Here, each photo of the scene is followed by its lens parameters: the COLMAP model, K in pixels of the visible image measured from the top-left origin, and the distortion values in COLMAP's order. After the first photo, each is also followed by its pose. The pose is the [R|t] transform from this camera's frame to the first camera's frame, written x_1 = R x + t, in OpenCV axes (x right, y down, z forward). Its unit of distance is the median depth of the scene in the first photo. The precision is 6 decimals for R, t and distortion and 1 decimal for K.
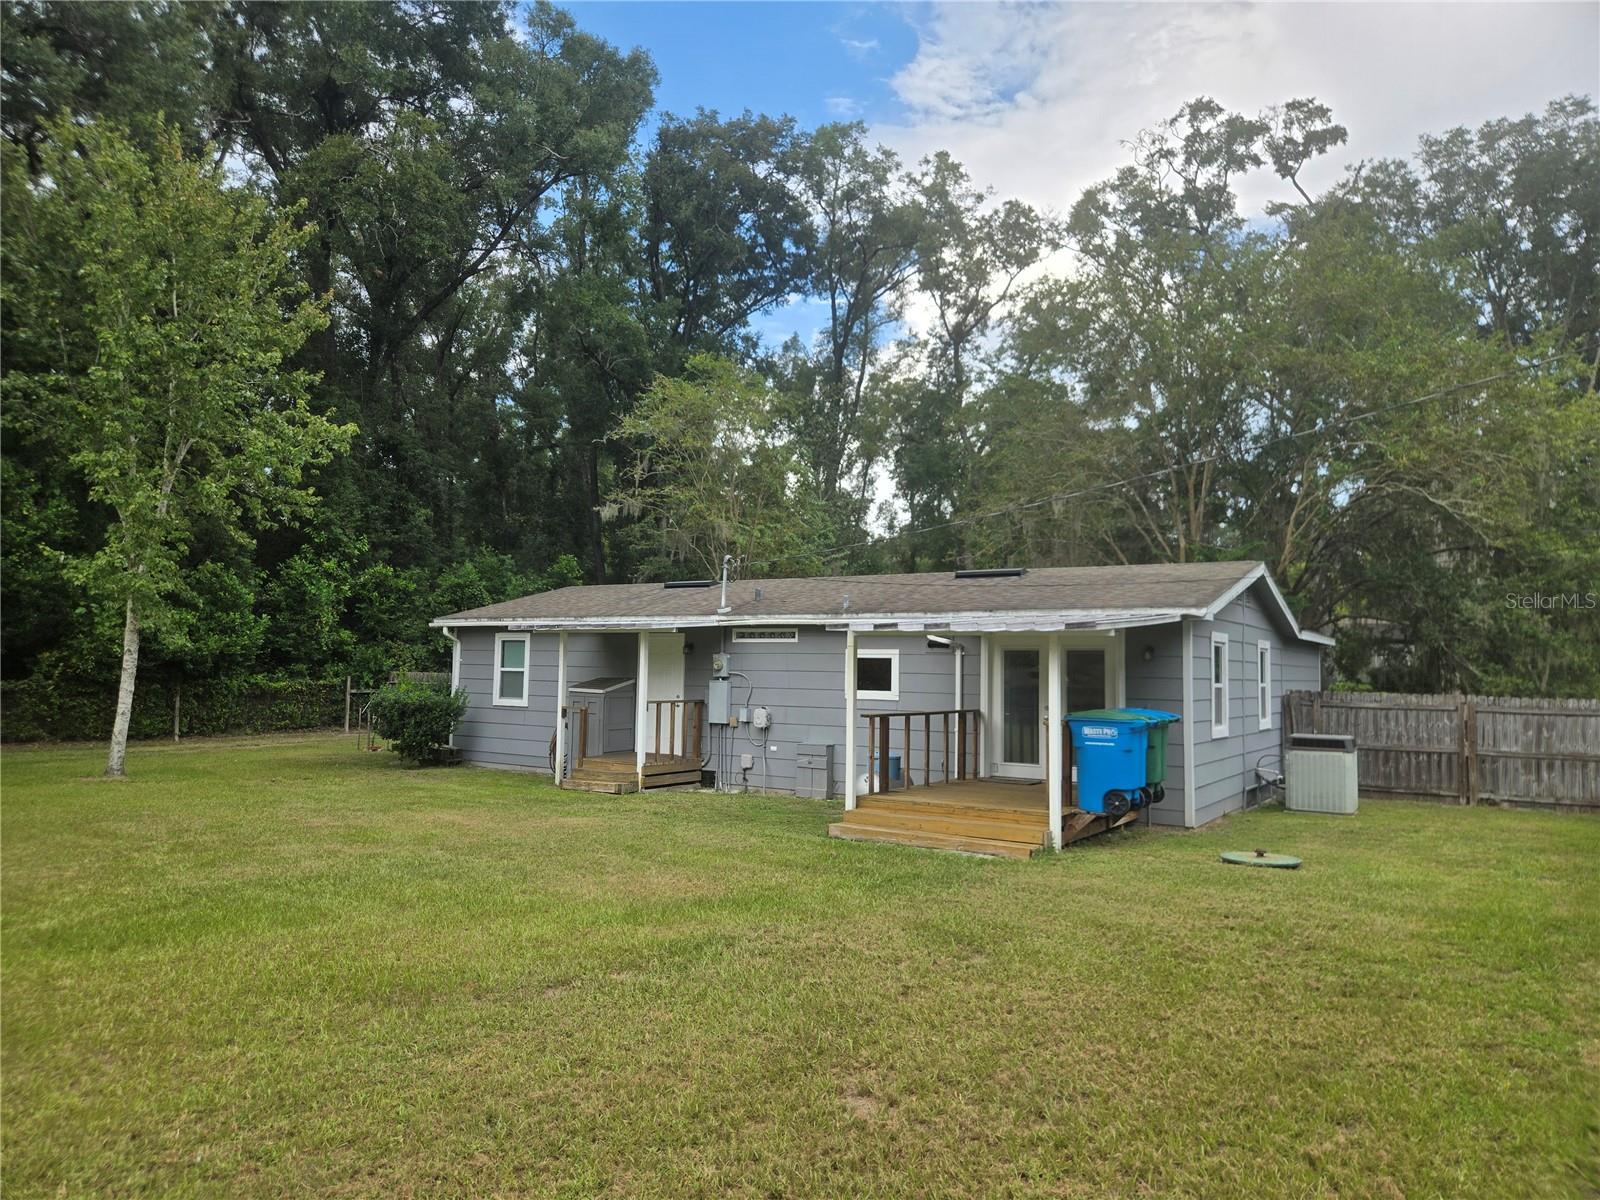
lens RADIAL K [[1072.4, 0, 792.3], [0, 1072.4, 592.9], [0, 0, 1]] dist [0.086052, -0.077244]
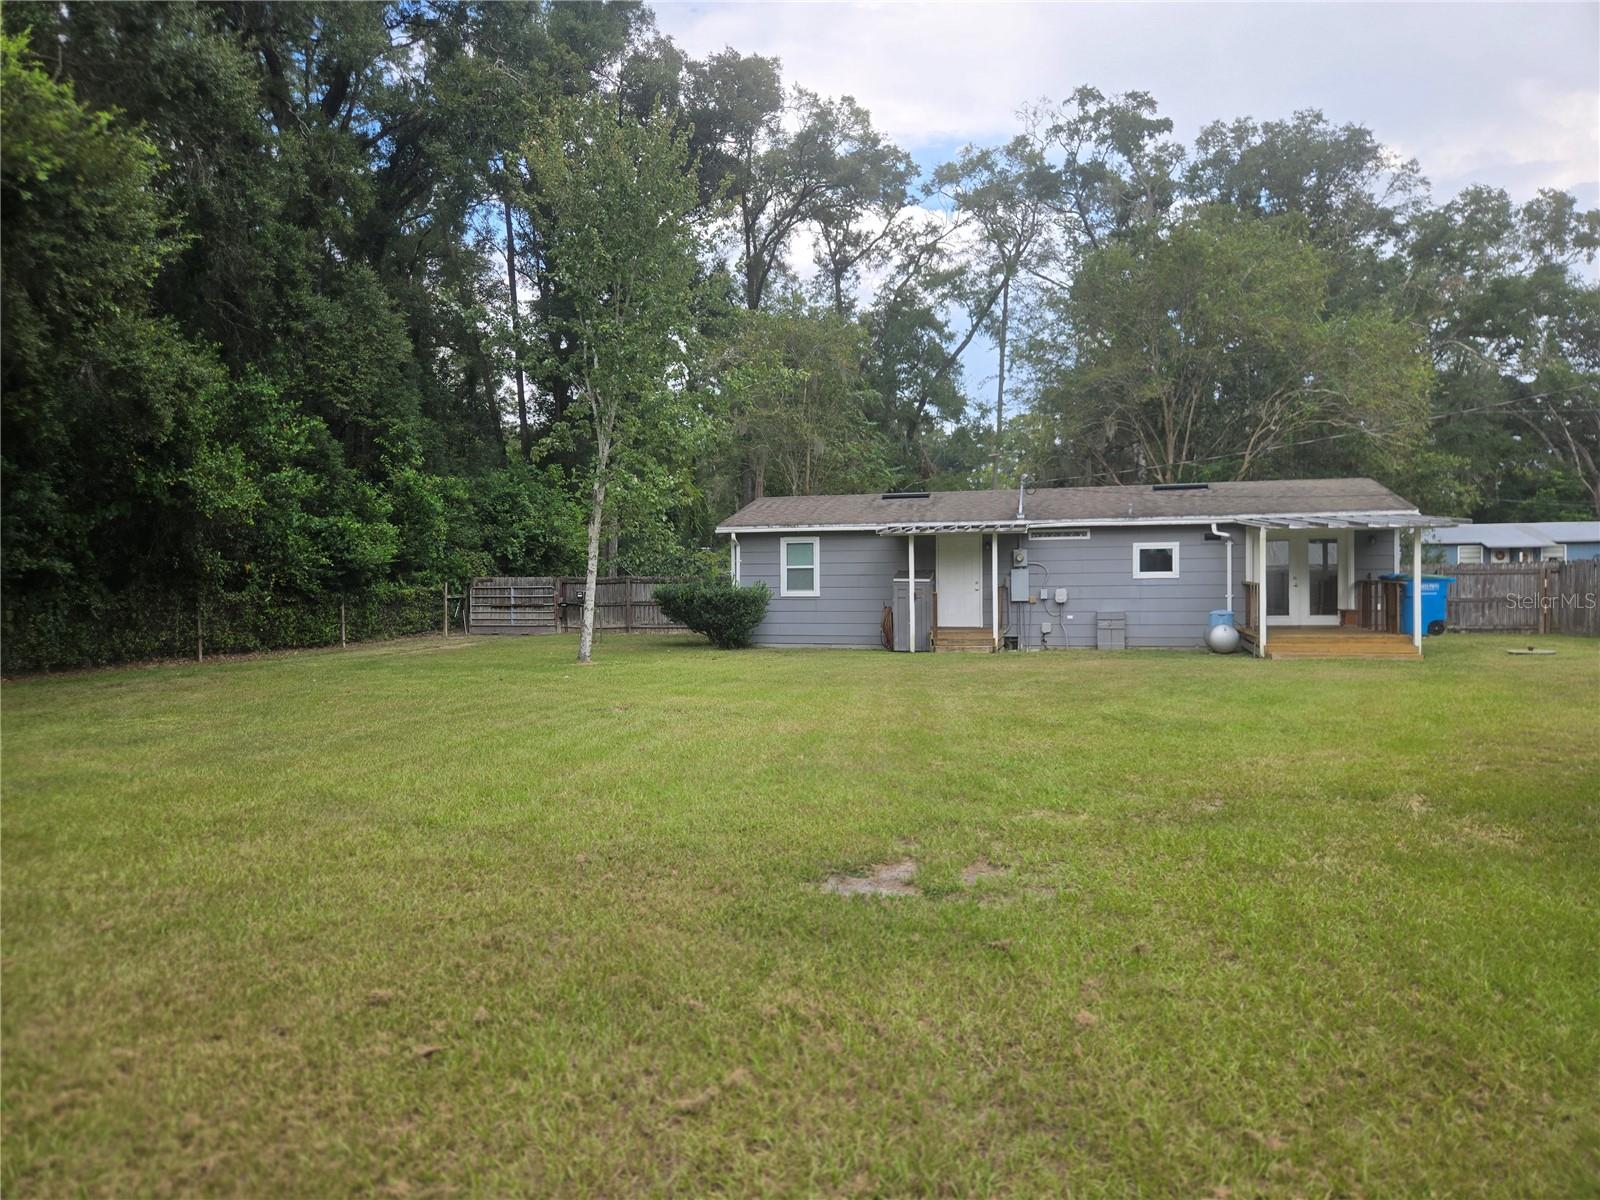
lens RADIAL K [[1072.4, 0, 792.3], [0, 1072.4, 592.9], [0, 0, 1]] dist [0.086052, -0.077244]
pose [[0.945287, -0.034749, 0.324383, -0.734646], [0.005398, 0.995841, 0.090947, -0.011668], [-0.326194, -0.084221, 0.941544, -0.162595]]
